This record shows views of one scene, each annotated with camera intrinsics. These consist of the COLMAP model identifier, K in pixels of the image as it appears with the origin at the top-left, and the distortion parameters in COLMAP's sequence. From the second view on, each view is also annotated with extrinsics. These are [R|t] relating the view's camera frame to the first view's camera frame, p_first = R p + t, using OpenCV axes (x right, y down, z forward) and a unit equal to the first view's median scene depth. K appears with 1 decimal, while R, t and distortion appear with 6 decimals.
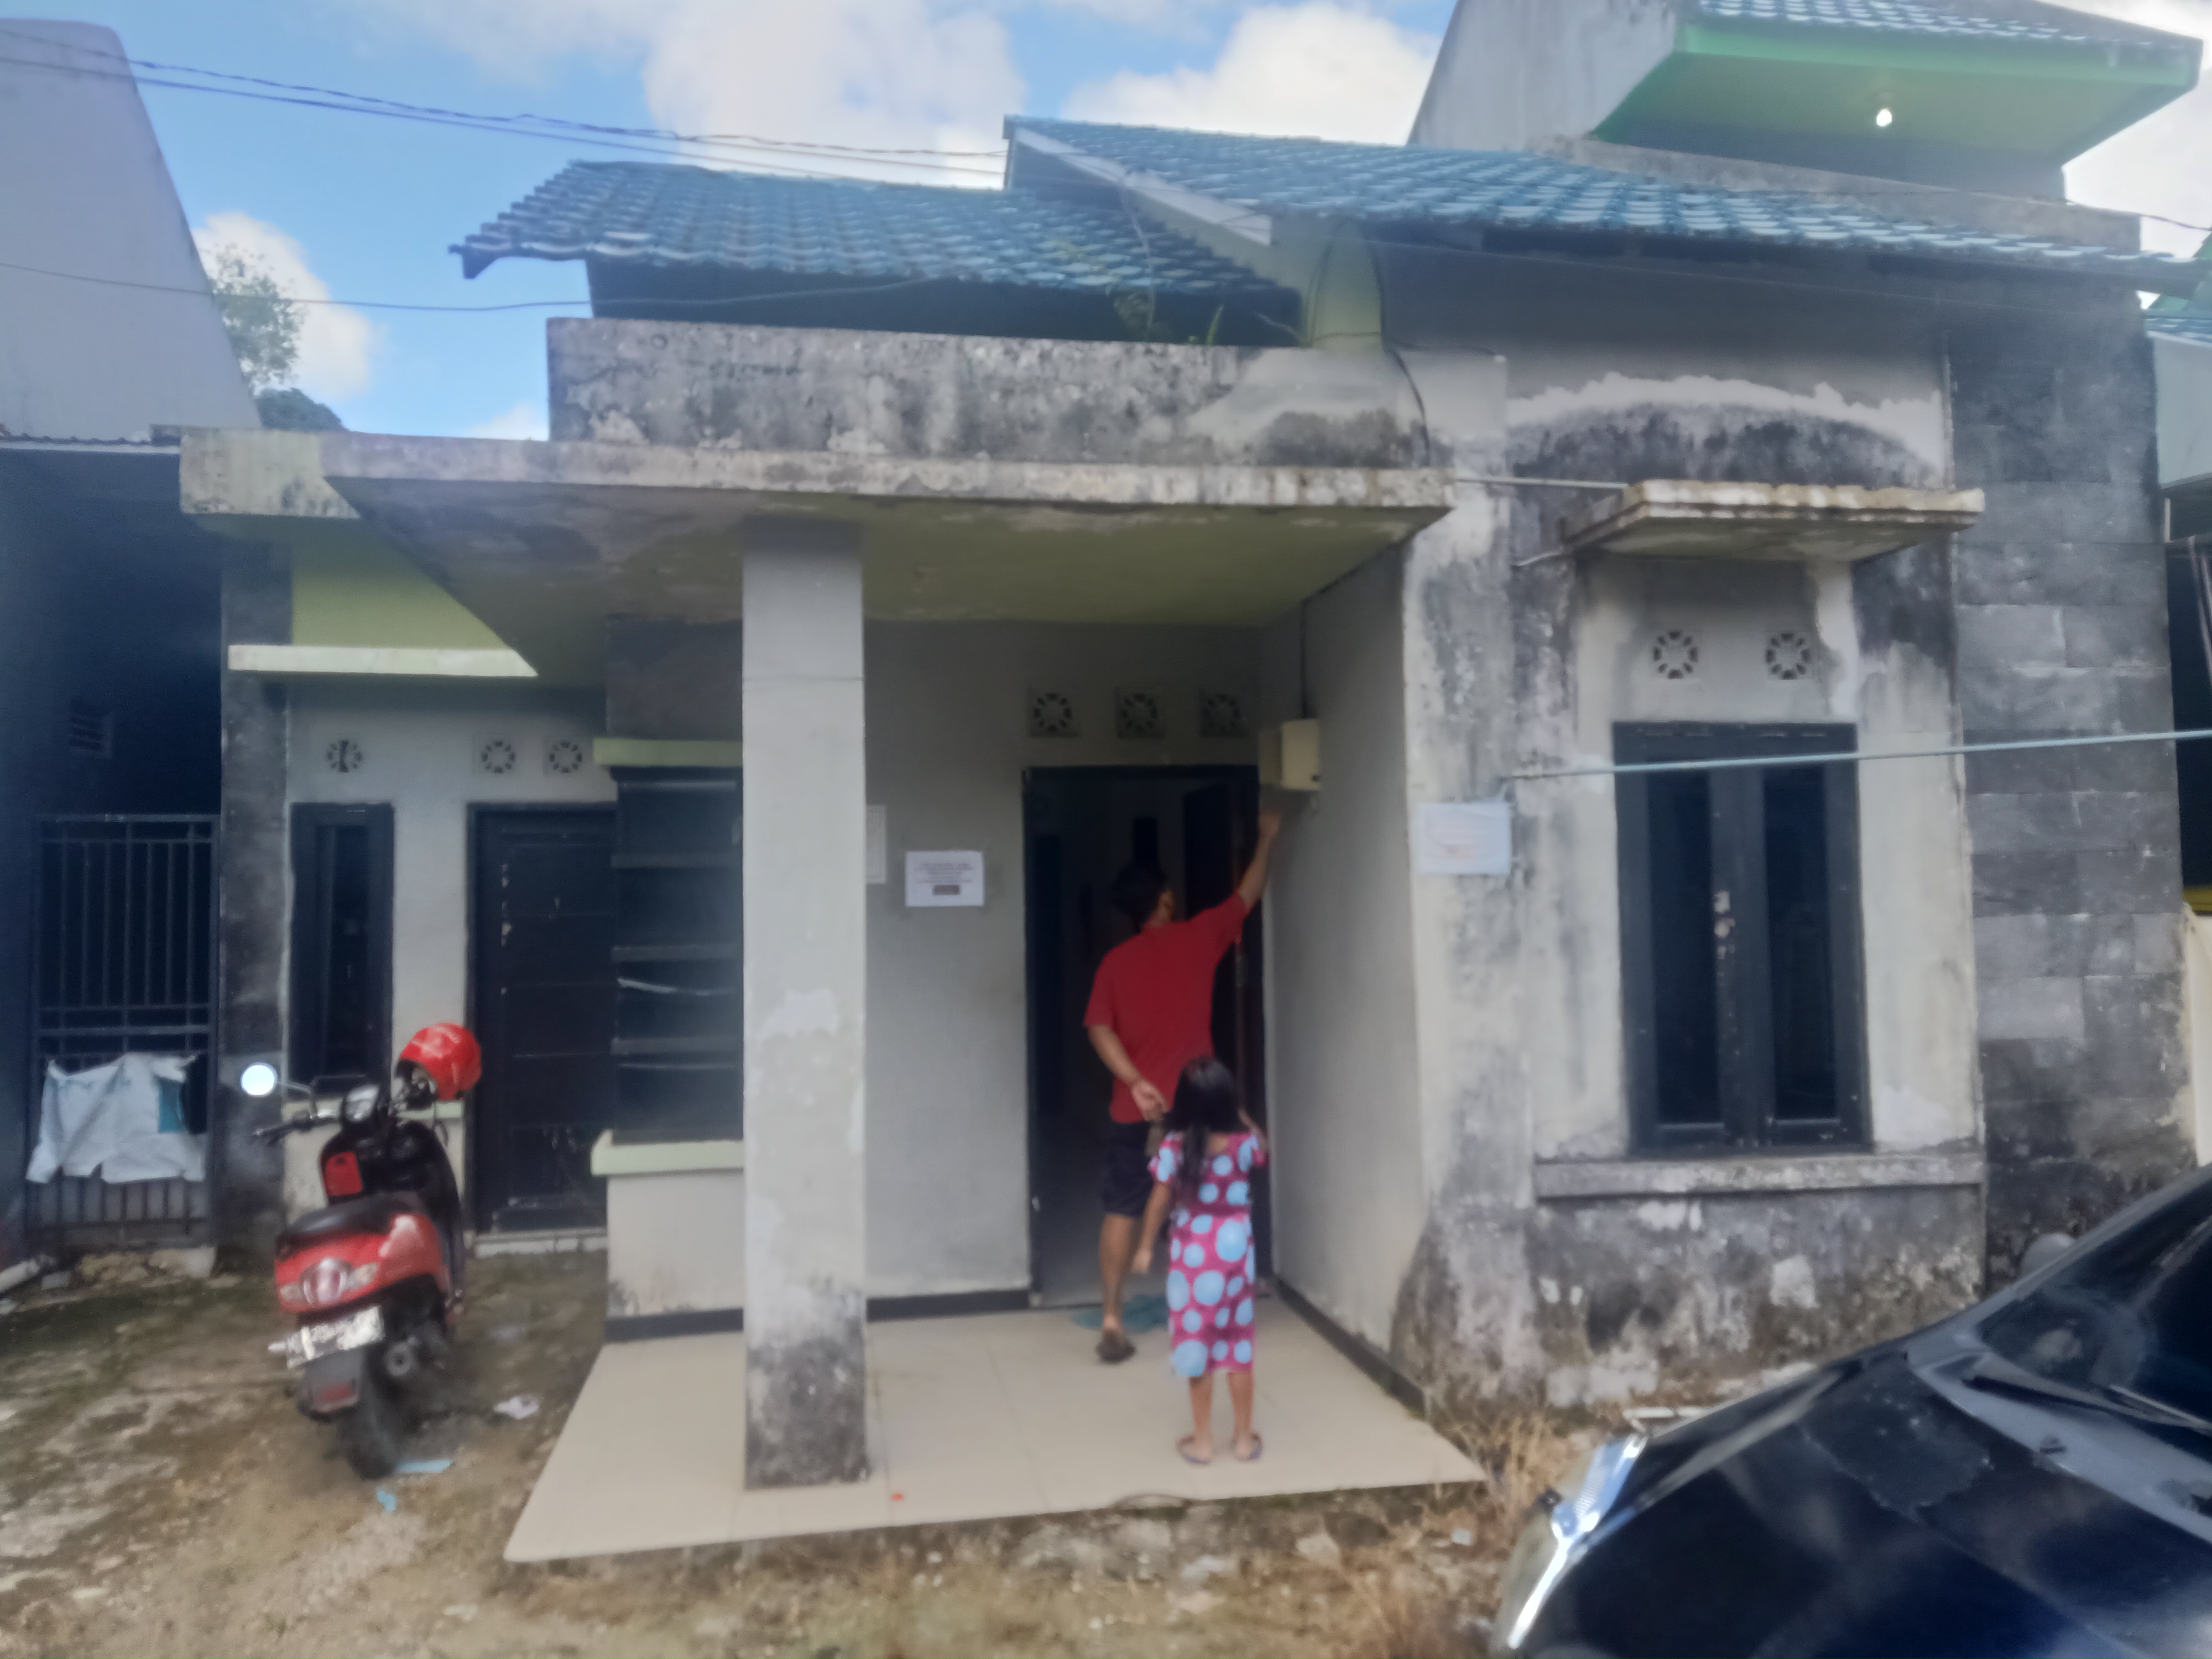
lens RADIAL K [[1648.5, 0, 1120.7], [0, 1648.5, 838.4], [0, 0, 1]] dist [0.074445, -0.078102]
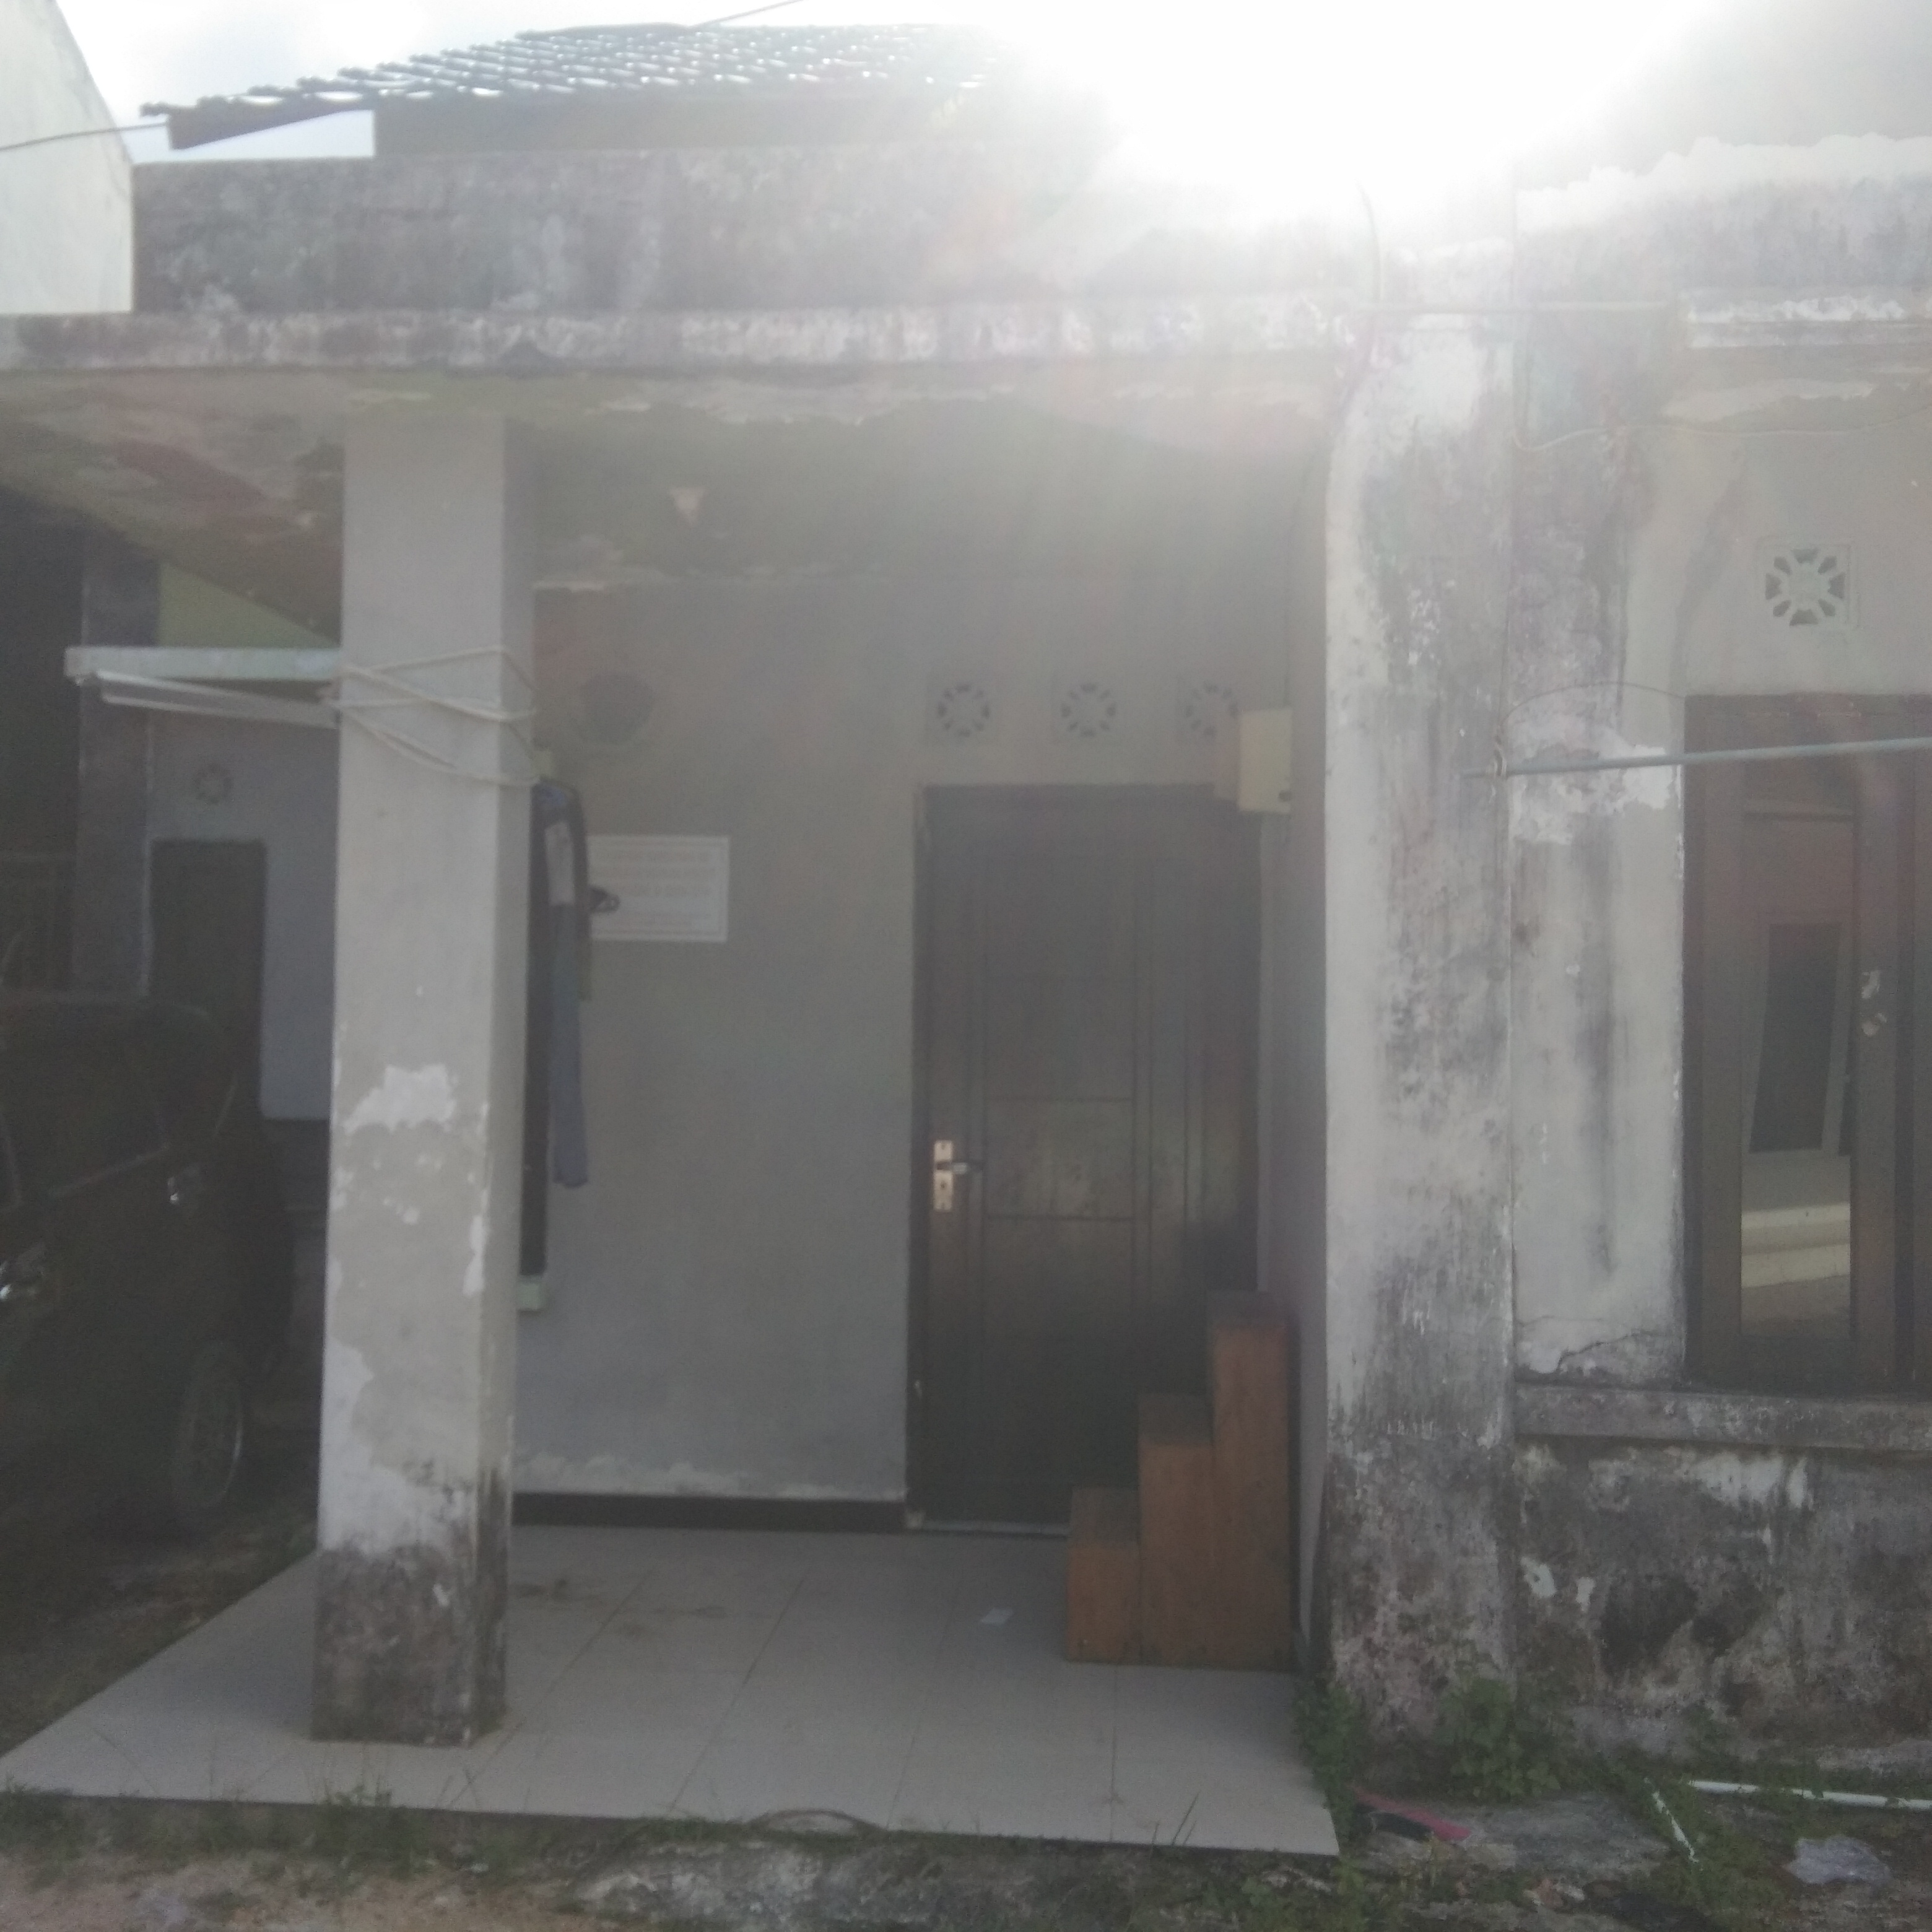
lens RADIAL K [[2099.0, 0, 947.4], [0, 2099.0, 982.7], [0, 0, 1]] dist [0.052703, 0.000000]
pose [[0.963790, 0.024117, -0.265569, 0.250350], [-0.018006, 0.999515, 0.025421, 0.024212], [0.266053, -0.019718, 0.963757, 0.152545]]
